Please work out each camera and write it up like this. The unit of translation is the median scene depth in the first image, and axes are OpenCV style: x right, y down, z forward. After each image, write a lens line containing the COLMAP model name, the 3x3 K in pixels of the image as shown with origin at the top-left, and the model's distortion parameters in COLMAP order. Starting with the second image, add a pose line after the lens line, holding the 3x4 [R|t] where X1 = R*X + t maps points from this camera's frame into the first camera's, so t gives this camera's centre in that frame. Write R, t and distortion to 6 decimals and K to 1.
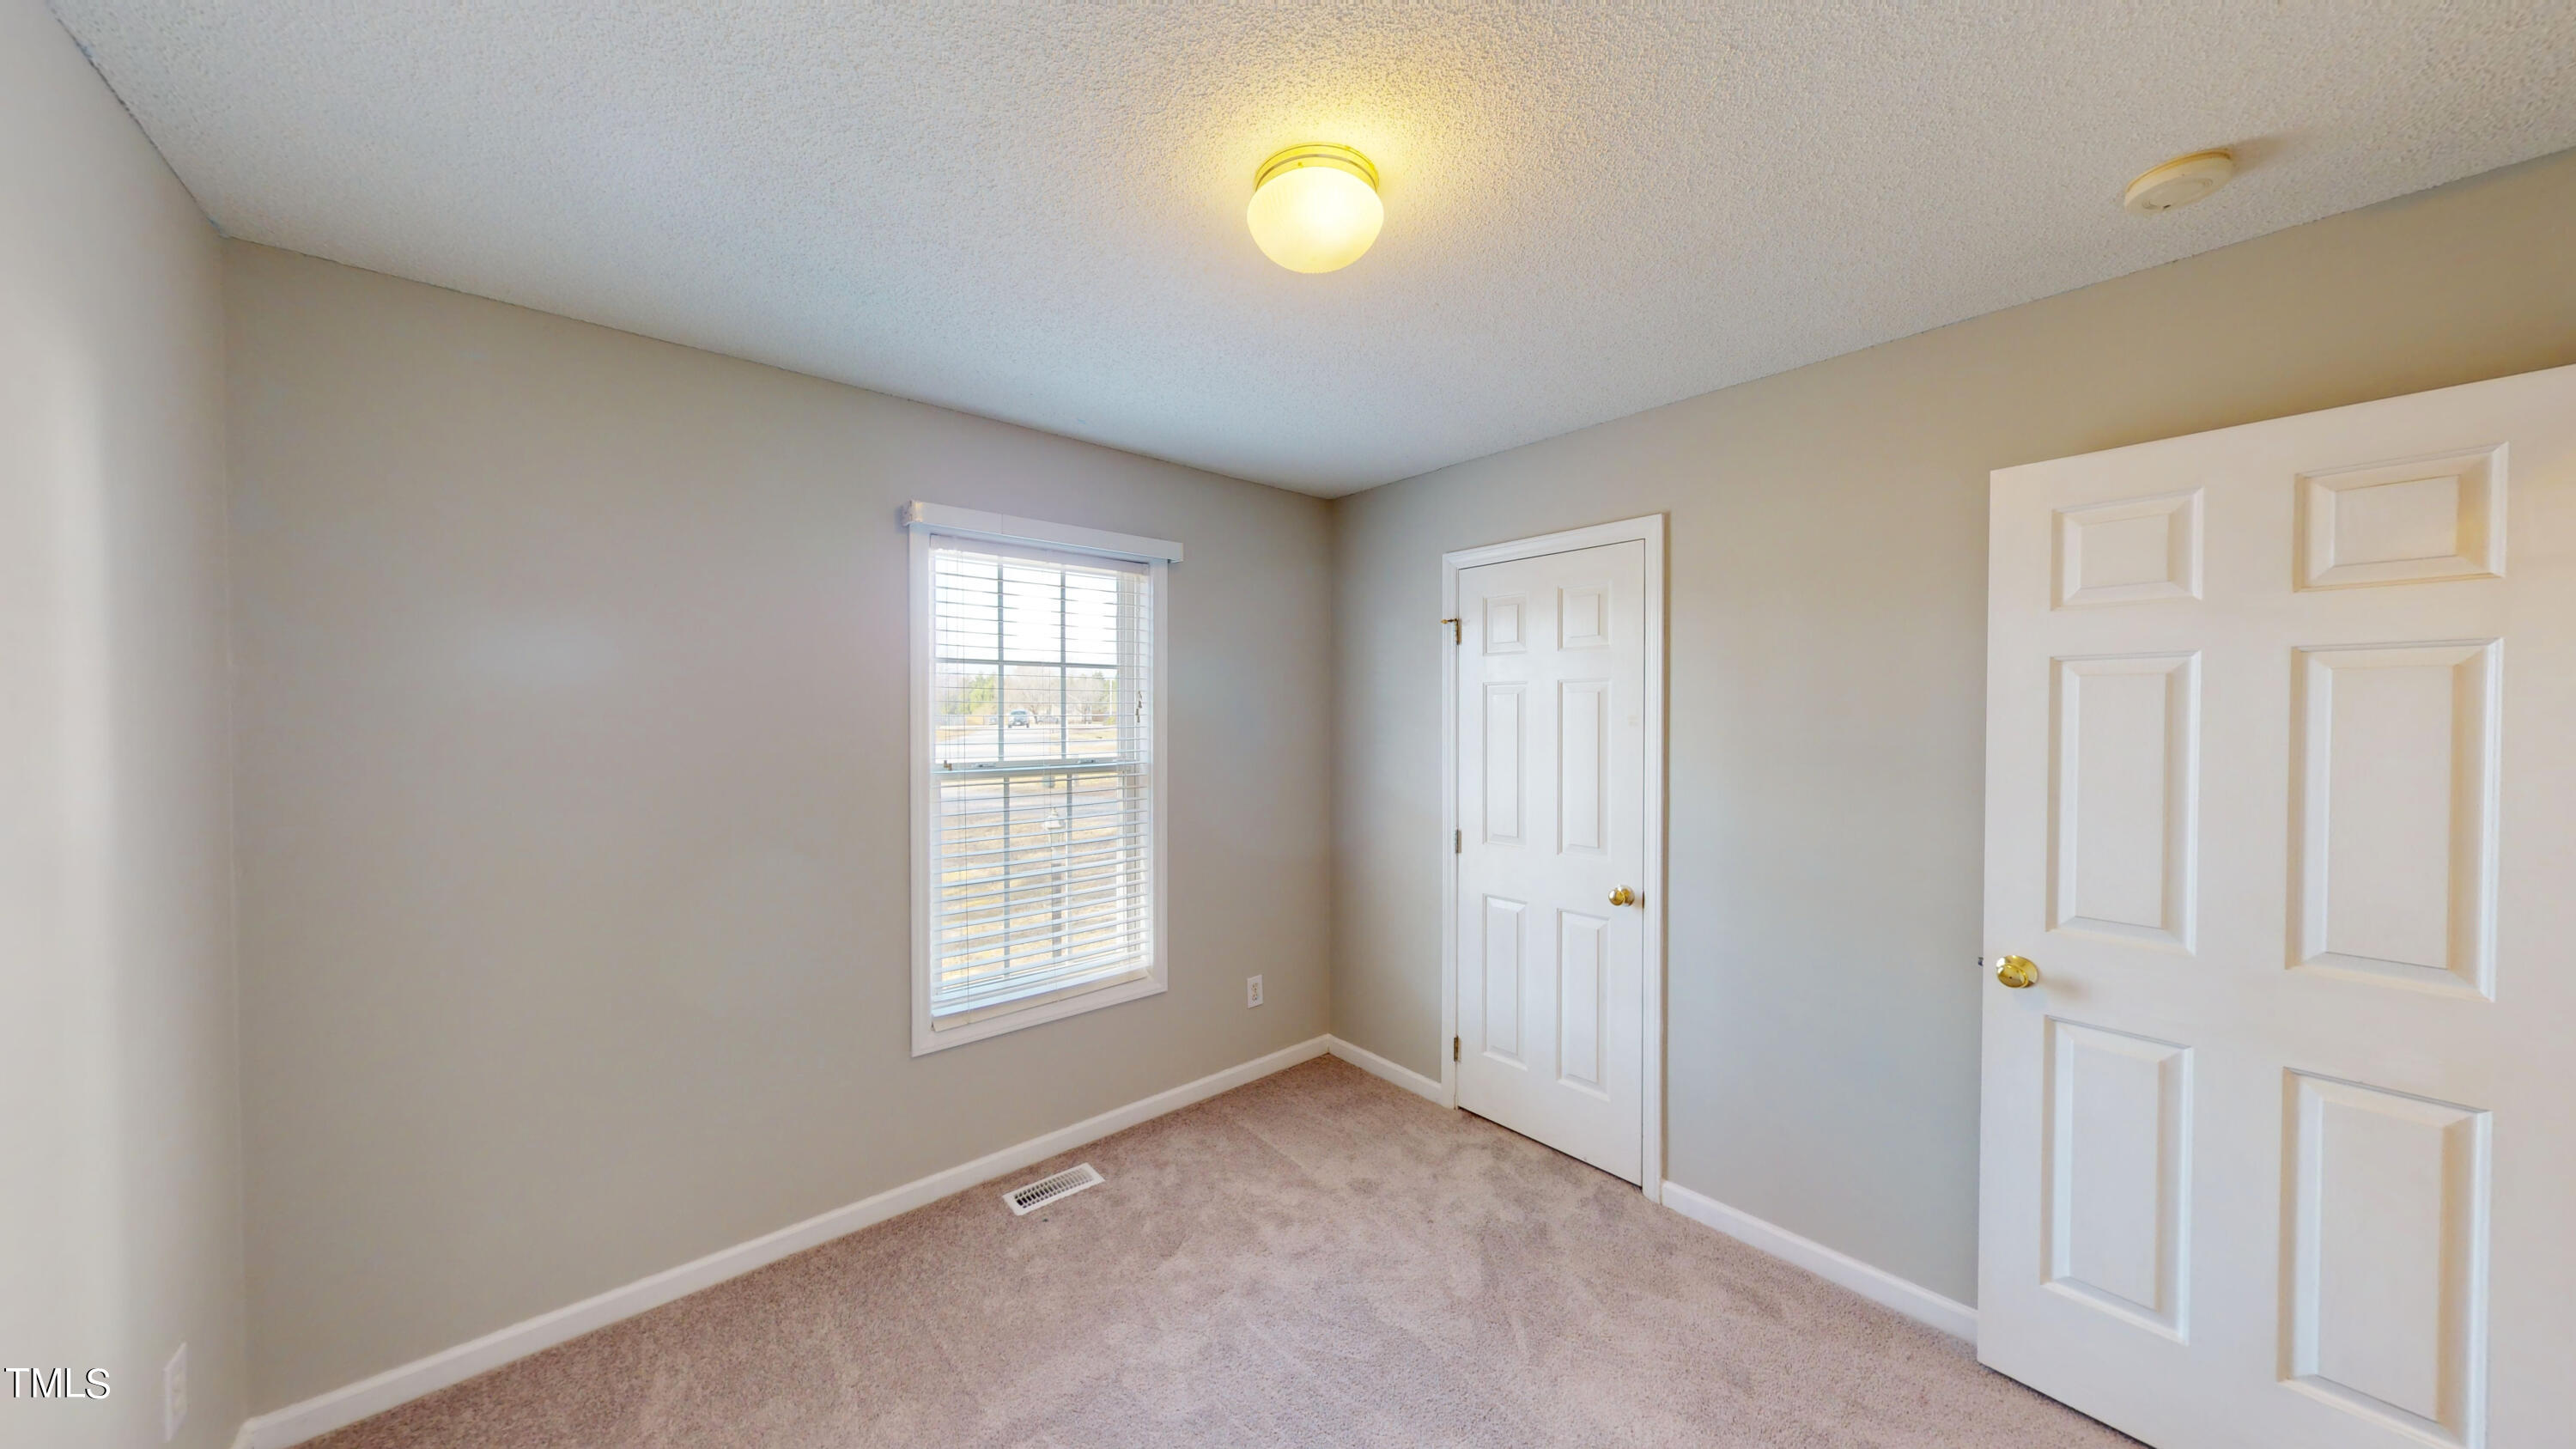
lens RADIAL K [[891.8, 0, 1209.9], [0, 891.8, 729.5], [0, 0, 1]] dist [0.009981, -0.000245]
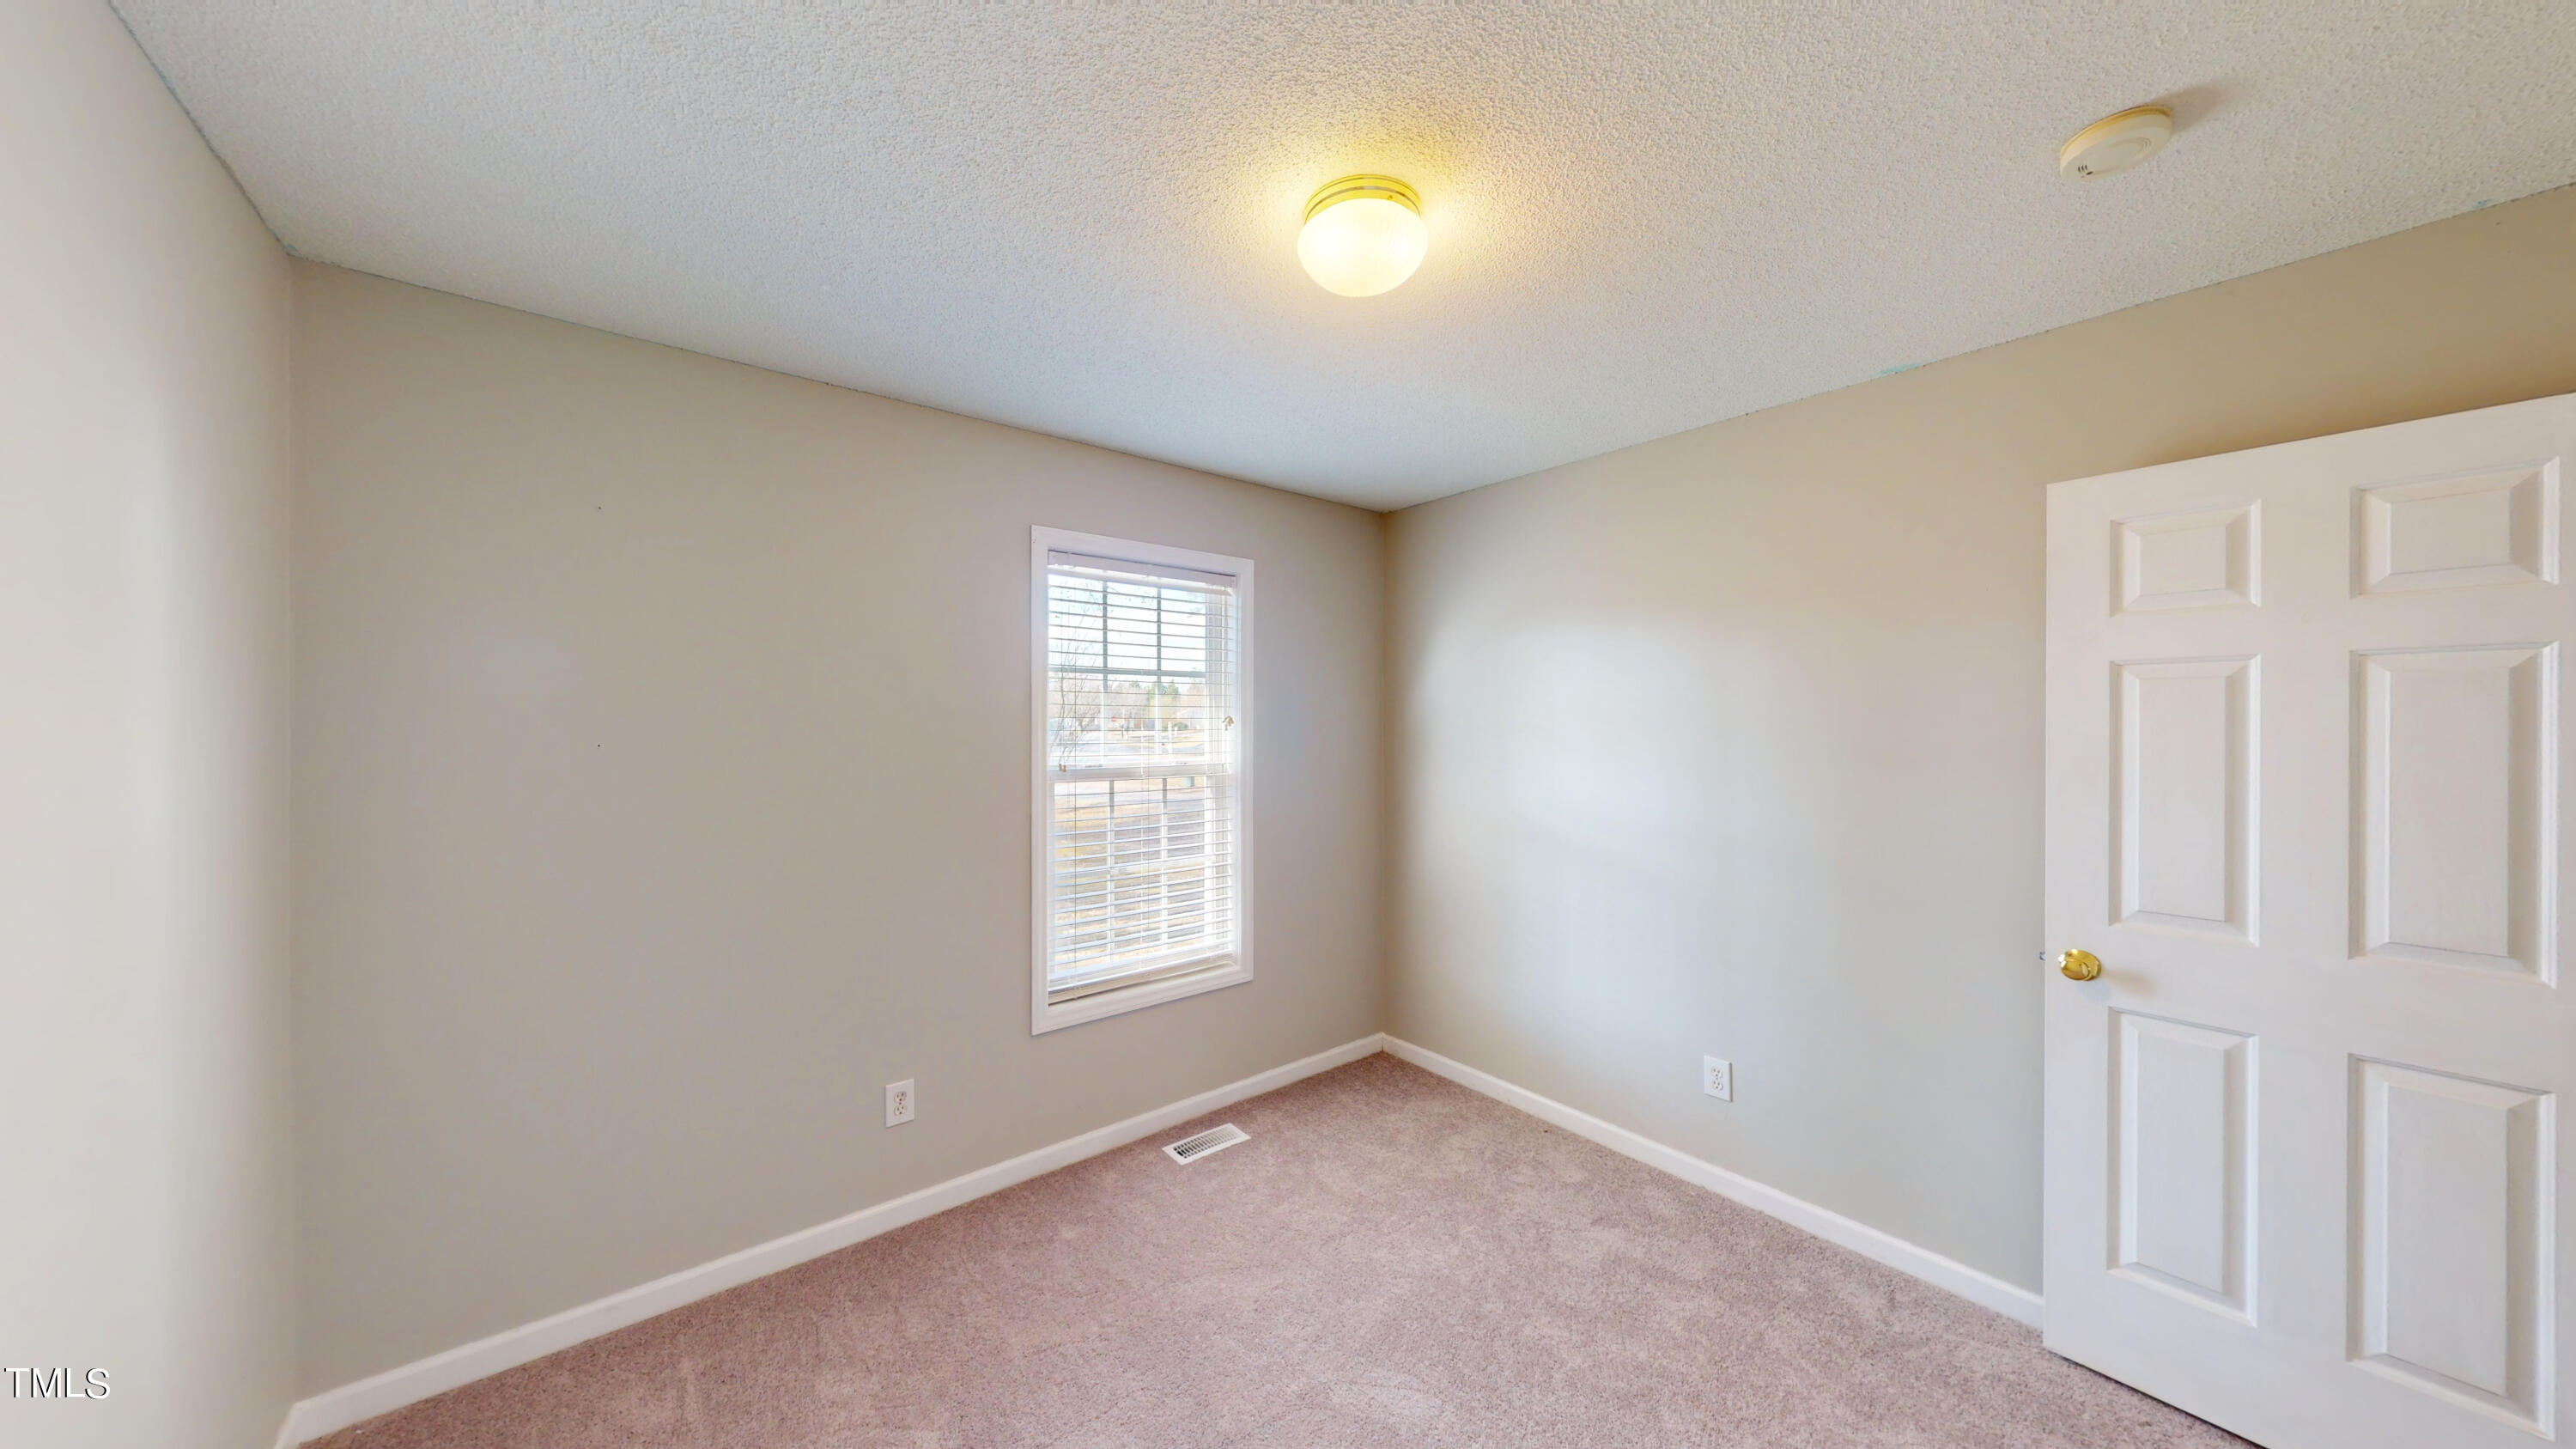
lens RADIAL K [[894.6, 0, 1177.0], [0, 894.6, 727.2], [0, 0, 1]] dist [-0.000025, 0.000312]
pose [[0.999306, -0.002660, -0.037159, -0.109102], [0.002131, 0.999896, -0.014270, 0.008054], [0.037193, 0.014180, 0.999207, -0.076604]]
